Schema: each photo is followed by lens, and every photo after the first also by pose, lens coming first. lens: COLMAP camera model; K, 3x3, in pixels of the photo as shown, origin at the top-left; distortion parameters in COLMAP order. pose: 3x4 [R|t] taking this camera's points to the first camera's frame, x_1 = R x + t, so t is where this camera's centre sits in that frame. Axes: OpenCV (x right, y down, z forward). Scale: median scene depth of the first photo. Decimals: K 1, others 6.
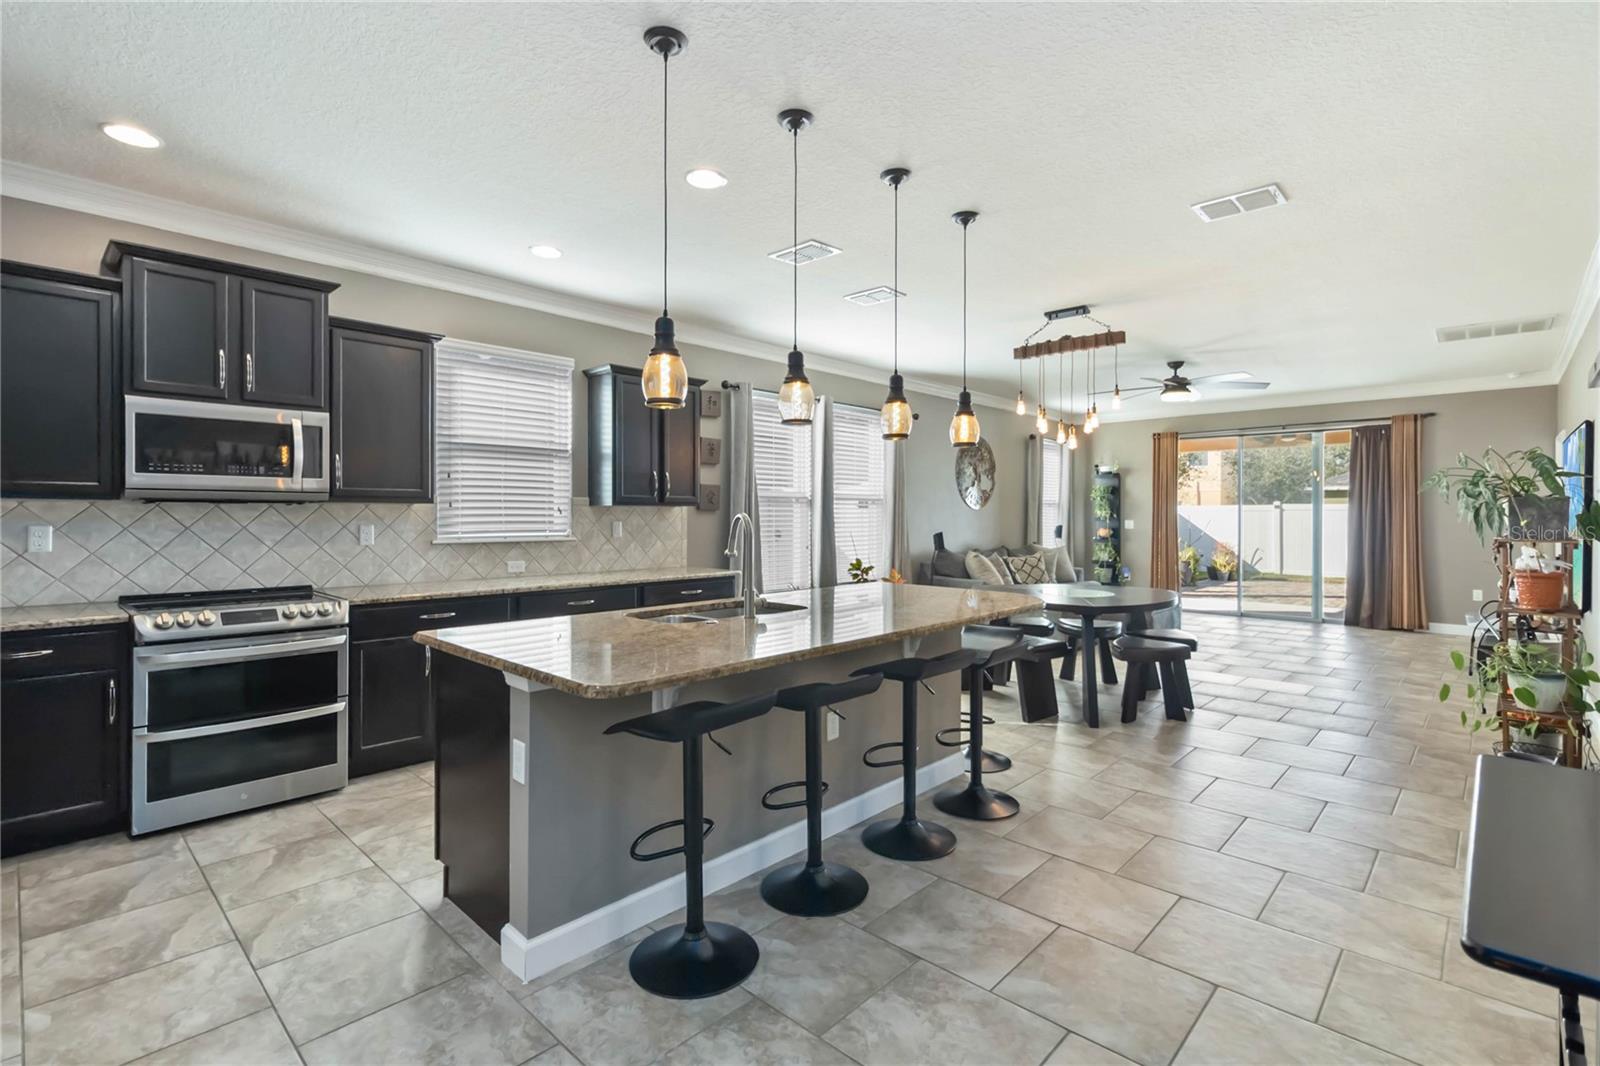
lens RADIAL K [[745.4, 0, 812.2], [0, 745.4, 516.1], [0, 0, 1]] dist [-0.001275, -0.000008]
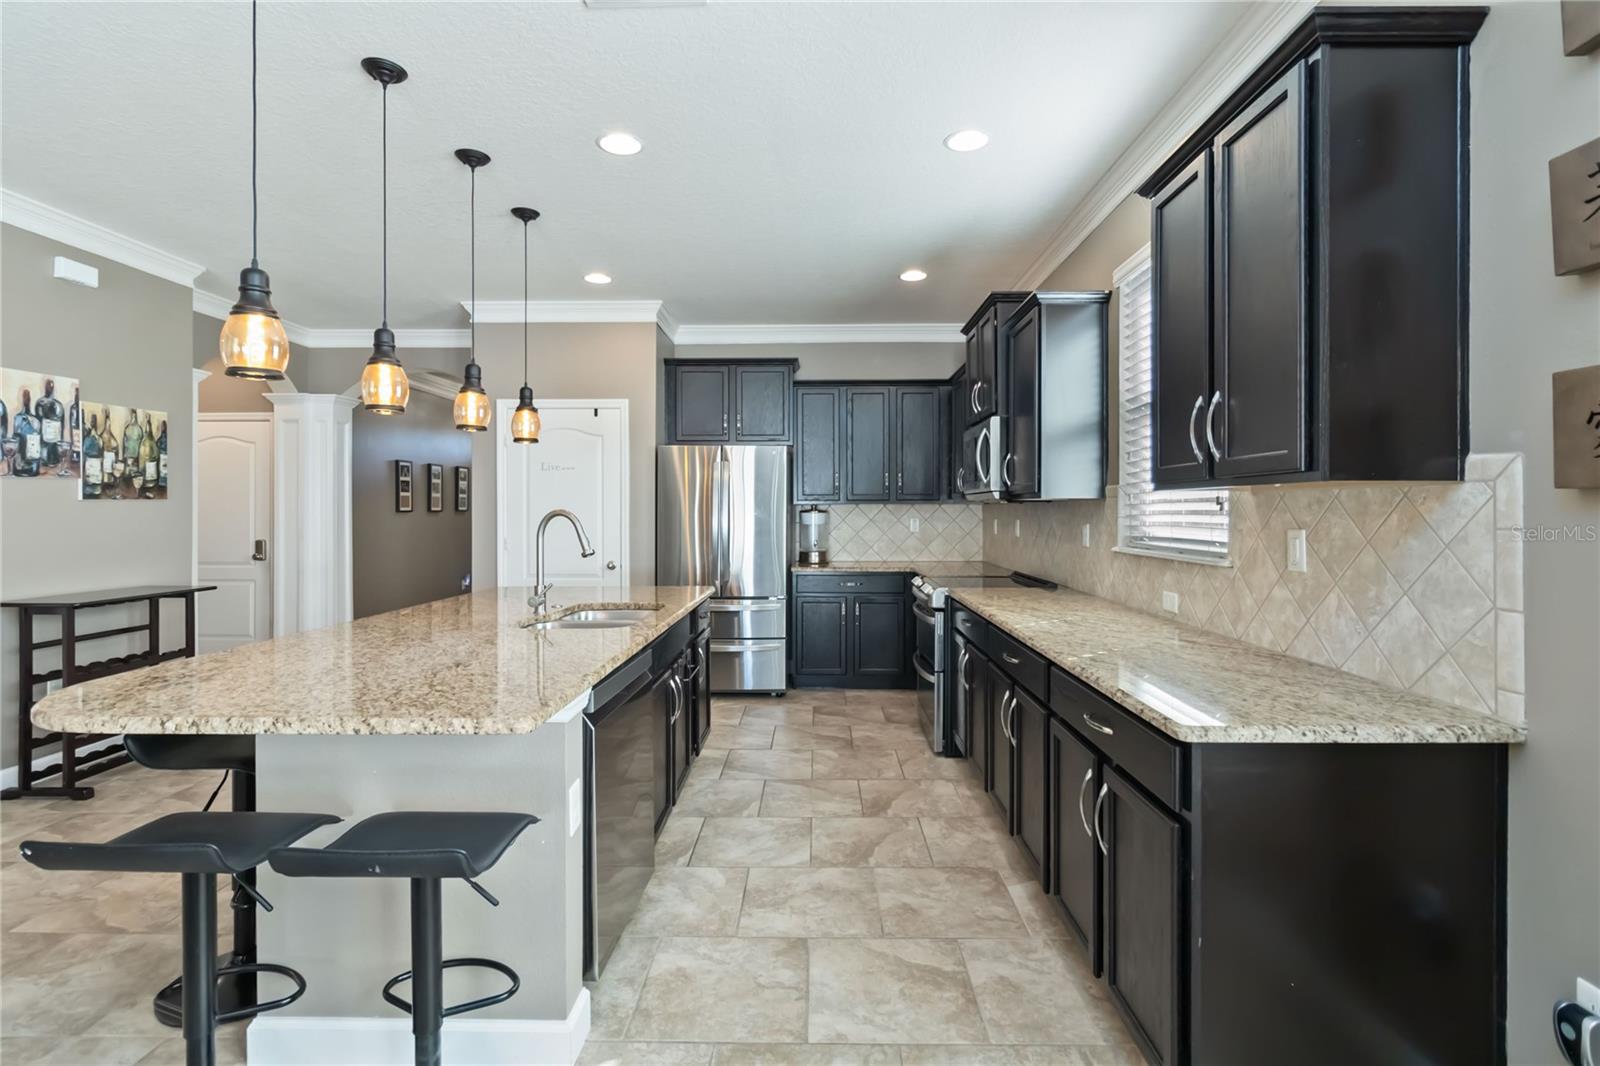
lens RADIAL K [[745.4, 0, 804.4], [0, 745.4, 504.9], [0, 0, 1]] dist [-0.001275, -0.000008]
pose [[-0.748321, -0.006533, -0.663304, 0.135039], [-0.001852, 0.999968, -0.007759, -0.001390], [0.663334, -0.004578, -0.748310, 0.843594]]
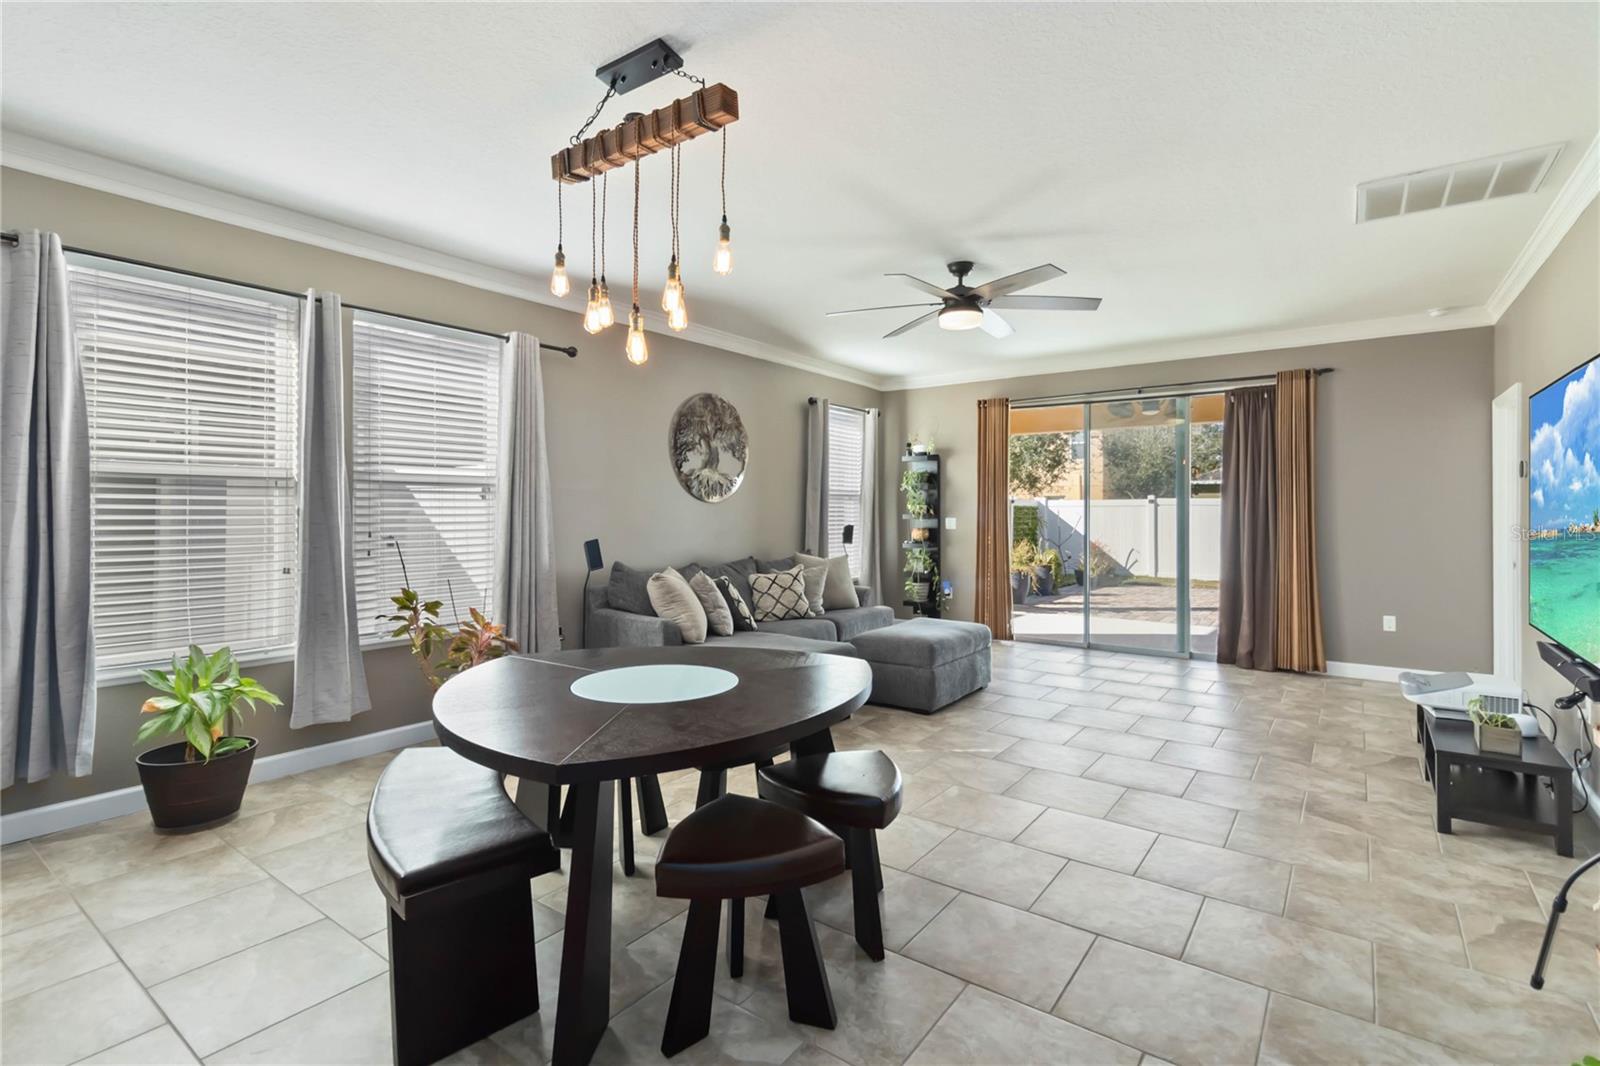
lens RADIAL K [[745.4, 0, 815.2], [0, 745.4, 508.3], [0, 0, 1]] dist [-0.001275, -0.000008]
pose [[0.992866, -0.000337, 0.119237, 0.299843], [0.000981, 0.999985, -0.005345, 0.000035], [-0.119234, 0.005424, 0.992851, 0.407494]]
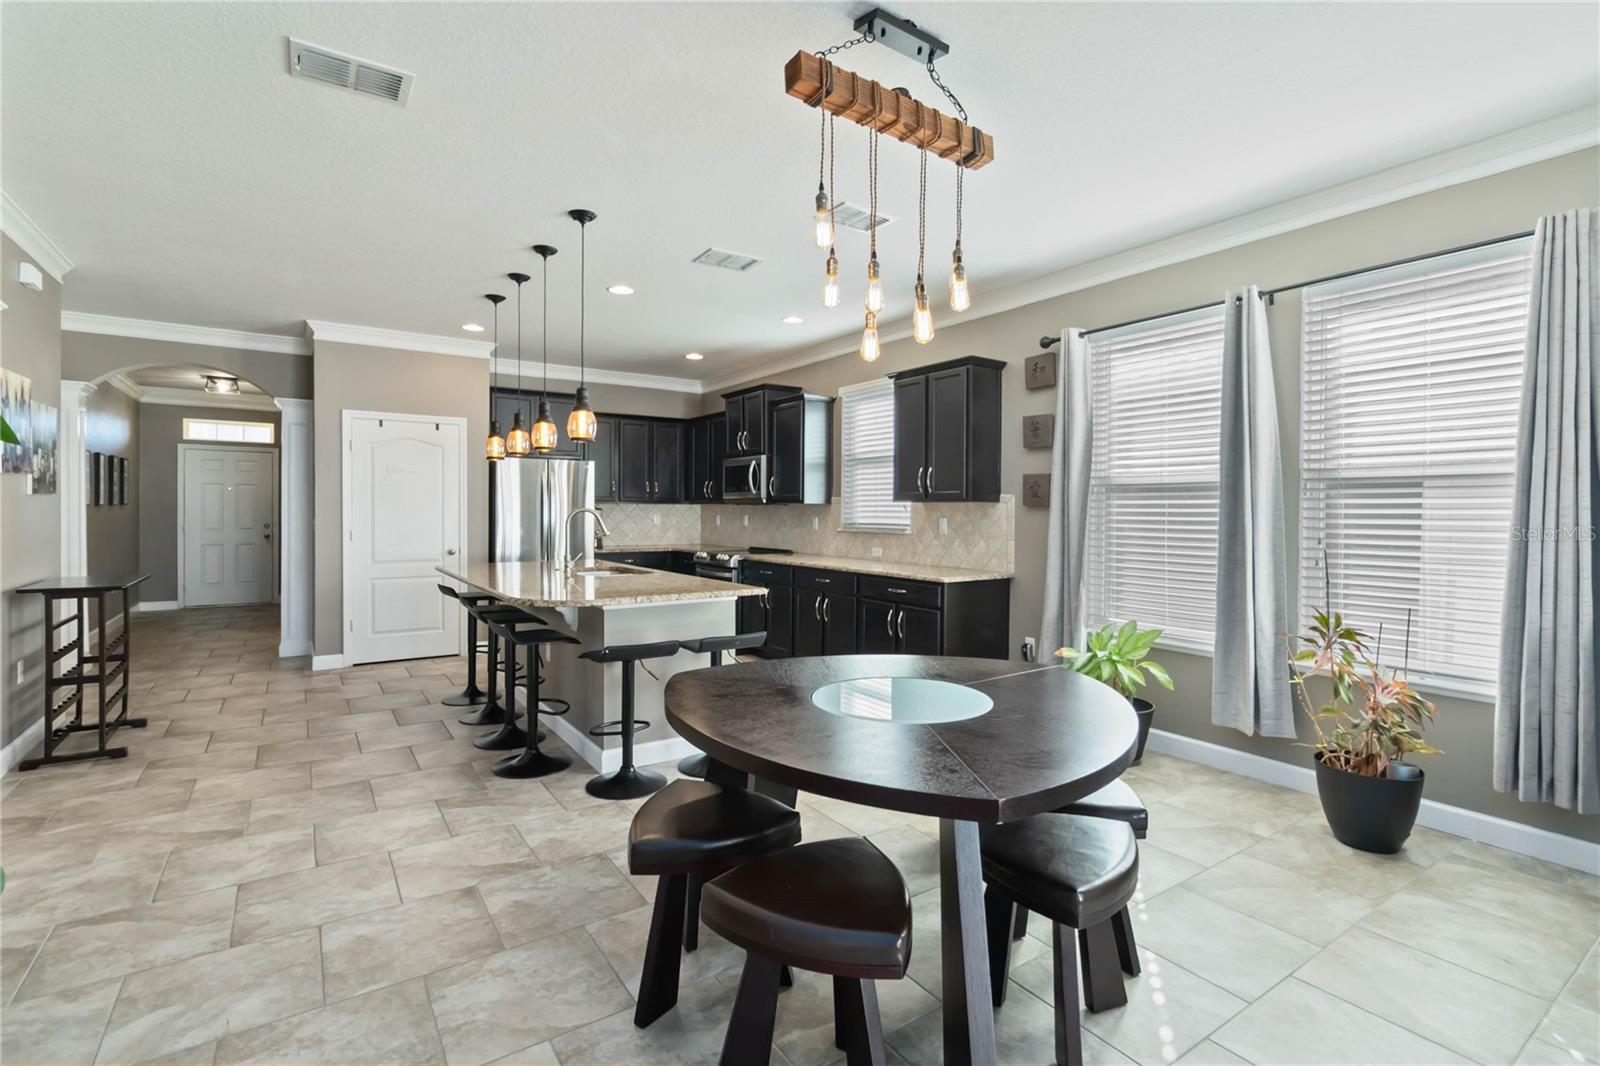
lens RADIAL K [[745.4, 0, 796.7], [0, 745.4, 514.3], [0, 0, 1]] dist [-0.001275, -0.000008]
pose [[-0.230218, 0.002034, -0.973137, 0.582735], [-0.008421, 0.999956, 0.004082, -0.000118], [0.973103, 0.009134, -0.230191, 0.784746]]
